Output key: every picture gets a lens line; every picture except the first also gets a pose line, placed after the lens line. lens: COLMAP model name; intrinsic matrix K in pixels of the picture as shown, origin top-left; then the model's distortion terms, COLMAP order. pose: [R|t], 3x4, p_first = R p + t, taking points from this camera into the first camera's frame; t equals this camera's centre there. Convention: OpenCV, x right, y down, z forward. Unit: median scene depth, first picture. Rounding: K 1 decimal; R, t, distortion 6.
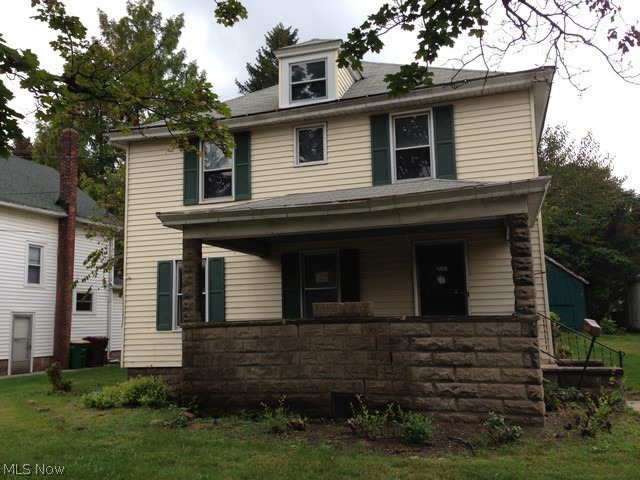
lens RADIAL K [[584.3, 0, 319.9], [0, 584.3, 234.5], [0, 0, 1]] dist [0.058220, 0.000000]
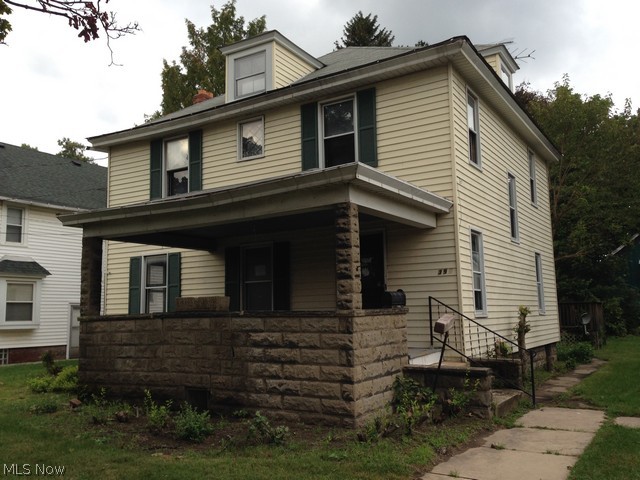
lens RADIAL K [[584.3, 0, 324.9], [0, 584.3, 234.0], [0, 0, 1]] dist [0.058220, 0.000000]
pose [[0.969693, -0.027045, -0.242825, 0.391090], [0.031030, 0.999439, 0.012601, 0.001211], [0.242348, -0.019754, 0.969988, 0.059851]]
